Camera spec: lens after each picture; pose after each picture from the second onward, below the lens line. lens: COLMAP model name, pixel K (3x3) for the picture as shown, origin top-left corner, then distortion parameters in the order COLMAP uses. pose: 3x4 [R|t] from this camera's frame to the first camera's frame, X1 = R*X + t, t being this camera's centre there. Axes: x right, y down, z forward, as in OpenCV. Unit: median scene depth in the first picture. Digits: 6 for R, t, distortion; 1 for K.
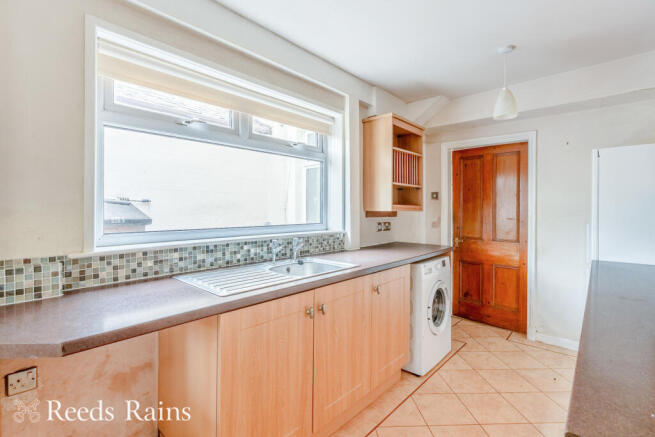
lens RADIAL K [[302.6, 0, 309.1], [0, 302.6, 207.1], [0, 0, 1]] dist [0.001165, 0.000100]
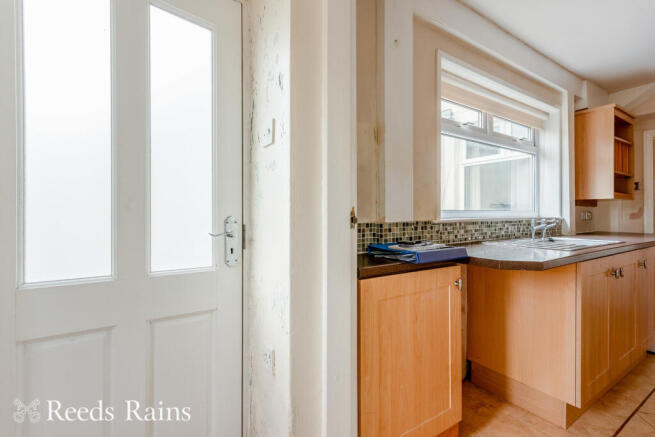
lens RADIAL K [[302.6, 0, 324.3], [0, 302.6, 205.3], [0, 0, 1]] dist [0.001165, 0.000100]
pose [[0.969308, 0.001848, -0.245843, -0.437223], [-0.002102, 0.999997, -0.000771, 0.038699], [0.245841, 0.001264, 0.969309, -0.253604]]
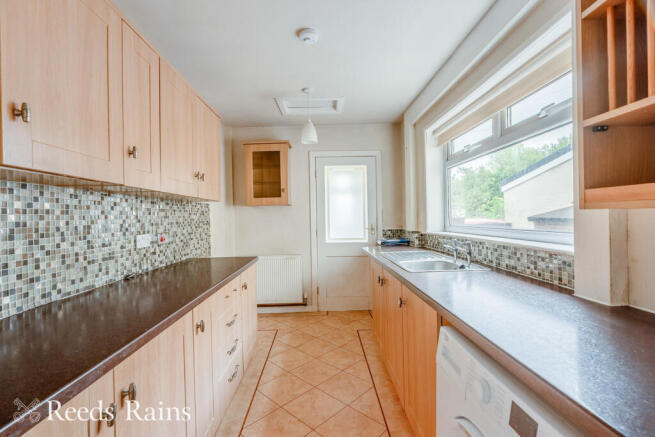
lens RADIAL K [[302.6, 0, 328.9], [0, 302.6, 218.2], [0, 0, 1]] dist [0.001165, 0.000100]
pose [[-0.713873, 0.015387, -0.700106, 0.711131], [0.024456, 0.999697, -0.002966, 0.016323], [0.699848, -0.019239, -0.714032, 1.048488]]
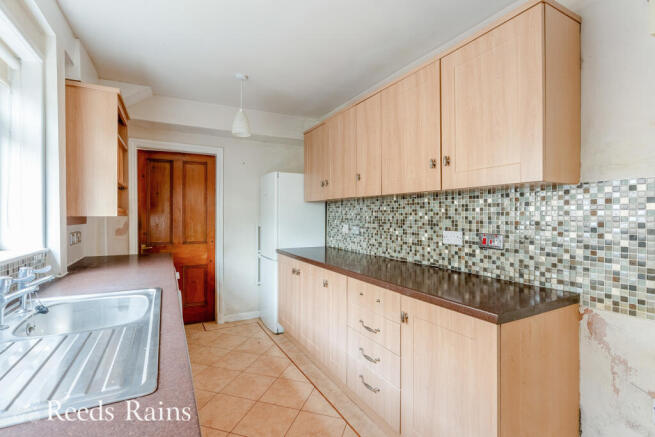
lens RADIAL K [[302.6, 0, 323.7], [0, 302.6, 215.3], [0, 0, 1]] dist [0.001165, 0.000100]
pose [[0.337760, -0.003442, 0.941226, -0.279177], [-0.008003, 0.999947, 0.006528, 0.001800], [-0.941198, -0.009738, 0.337715, 0.247622]]
